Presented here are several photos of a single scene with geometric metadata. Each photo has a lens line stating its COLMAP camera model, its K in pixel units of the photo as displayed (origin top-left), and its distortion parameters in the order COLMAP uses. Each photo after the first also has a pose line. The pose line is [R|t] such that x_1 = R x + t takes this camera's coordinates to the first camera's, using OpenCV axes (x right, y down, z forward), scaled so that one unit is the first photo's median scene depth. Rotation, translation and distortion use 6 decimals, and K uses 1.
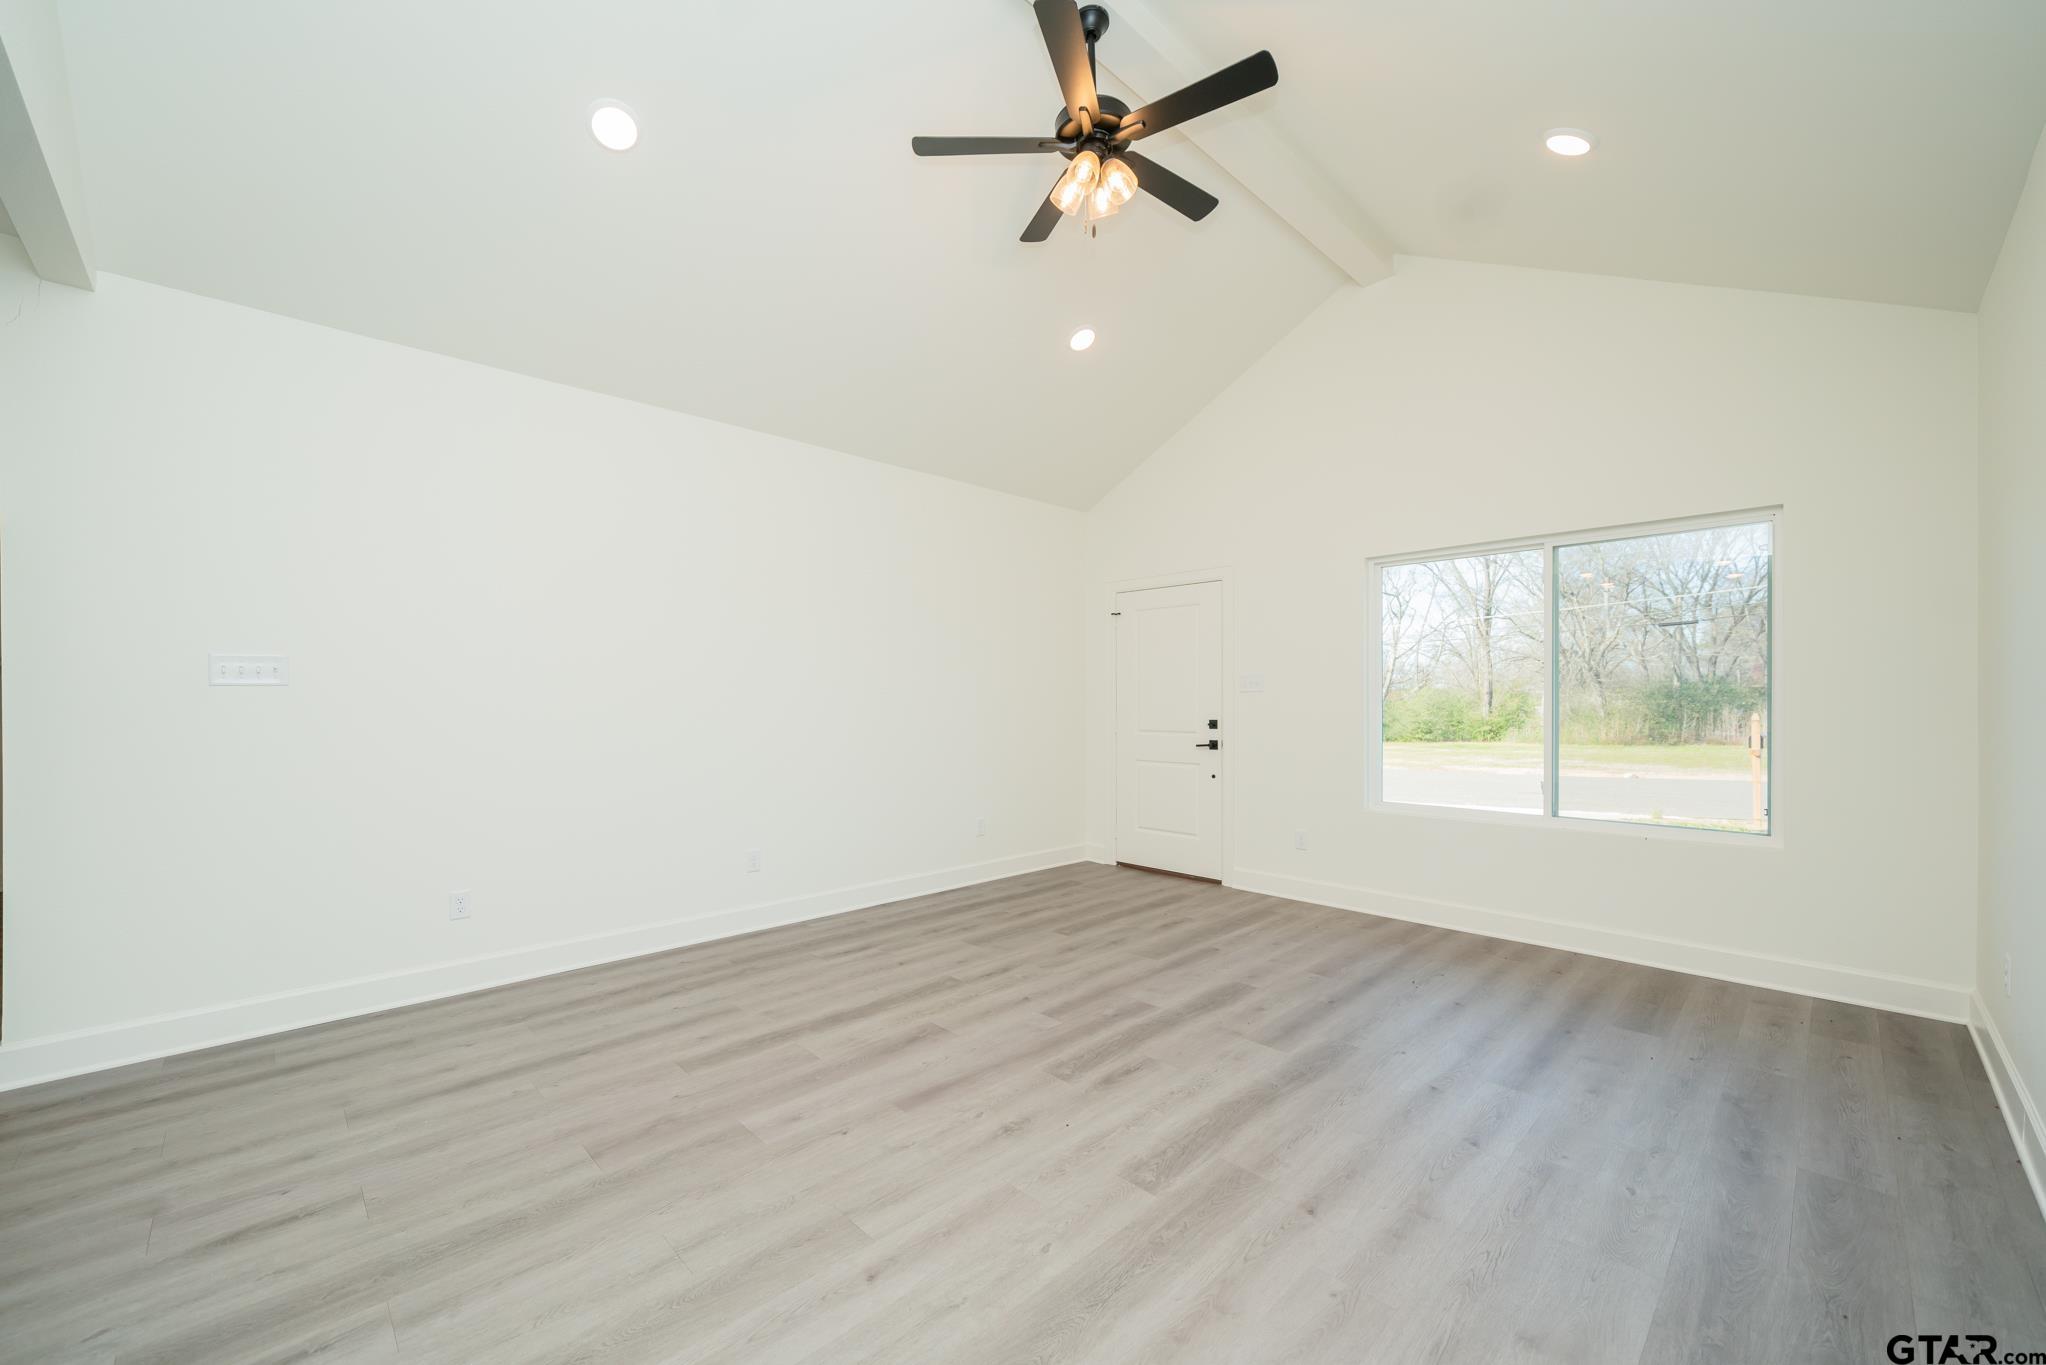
lens RADIAL K [[796.6, 0, 1029.3], [0, 796.6, 696.0], [0, 0, 1]] dist [0.001177, 0.000251]
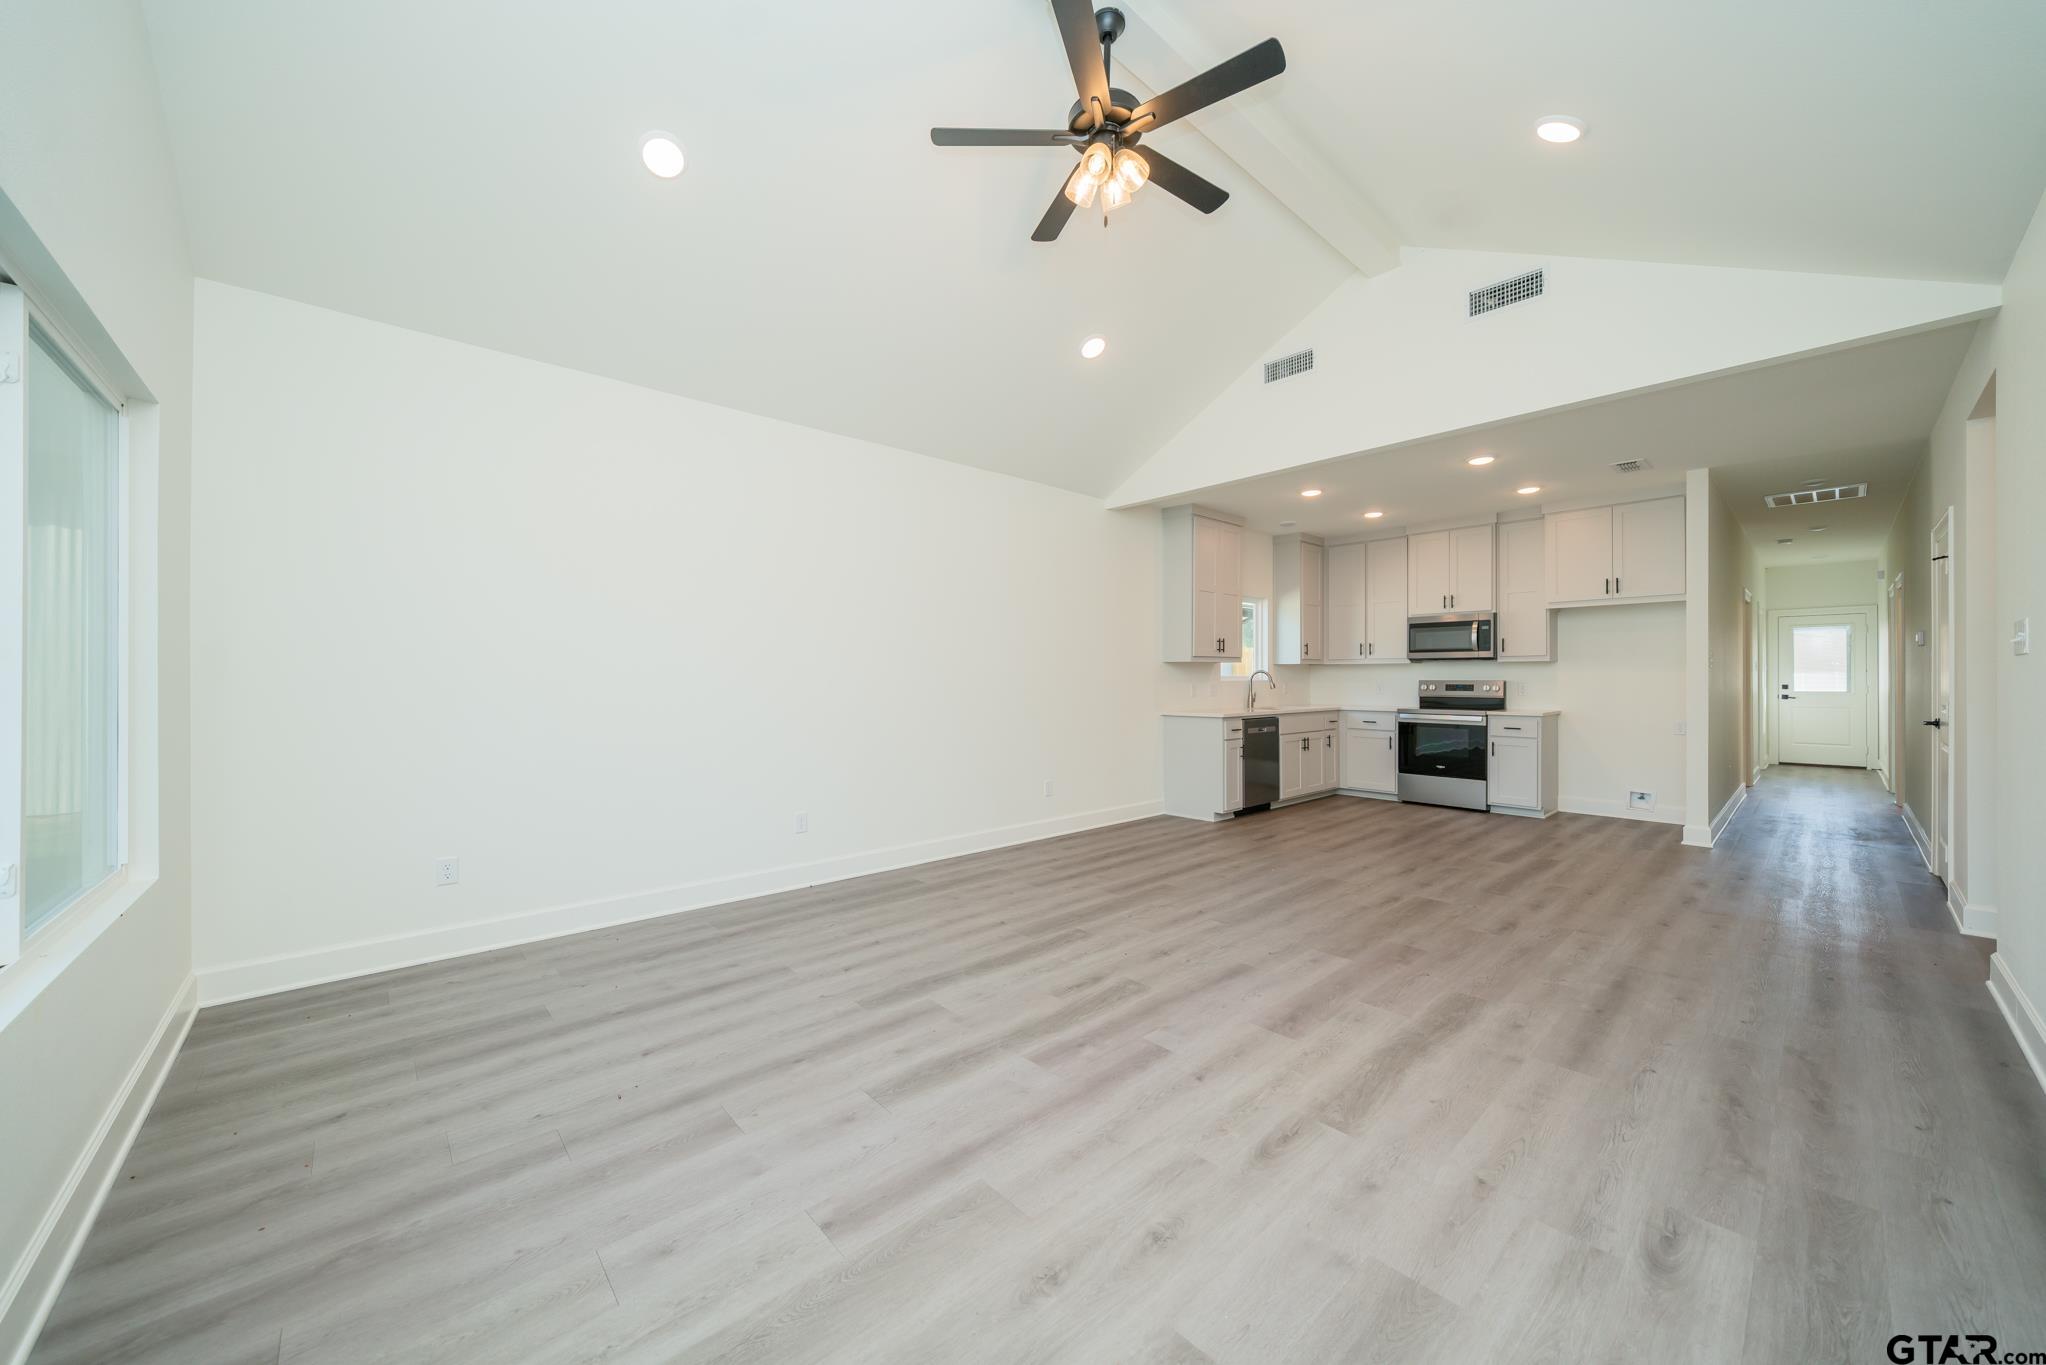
lens RADIAL K [[737.4, 0, 1020.8], [0, 737.4, 678.2], [0, 0, 1]] dist [-0.000716, 0.000077]
pose [[-0.999115, -0.000054, 0.042074, 0.148670], [-0.000356, 0.999974, -0.007186, 0.019813], [-0.042072, -0.007195, -0.999089, 1.900972]]
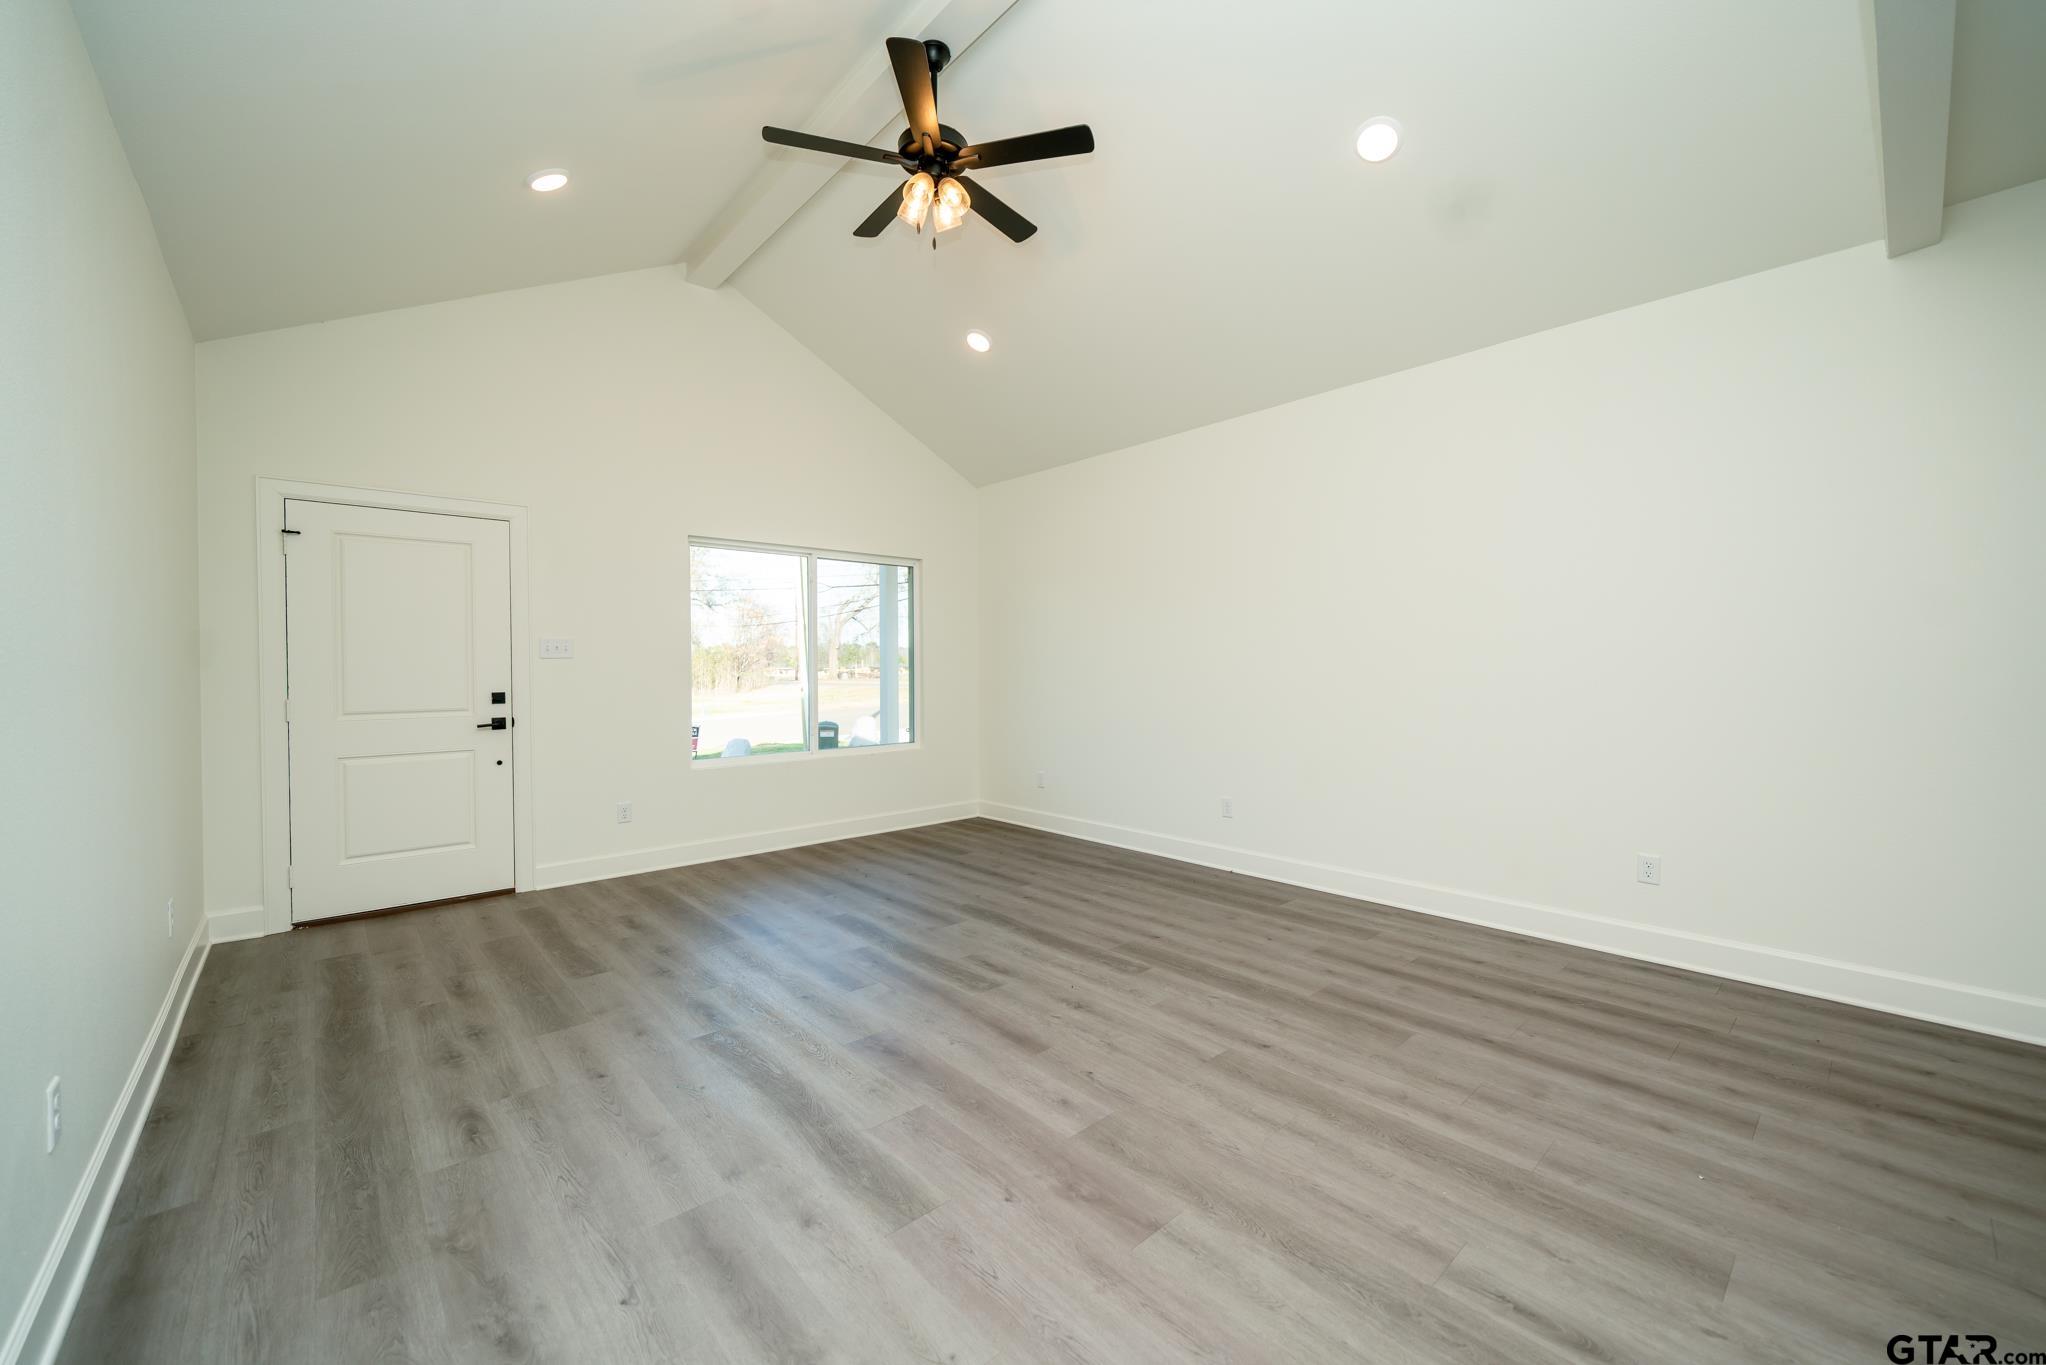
lens RADIAL K [[787.3, 0, 1014.4], [0, 787.3, 680.1], [0, 0, 1]] dist [-0.000487, 0.000038]
pose [[0.052057, -0.013667, 0.998551, -0.983569], [-0.000734, 0.999906, 0.013724, 0.011577], [-0.998644, -0.001447, 0.052042, 0.811165]]
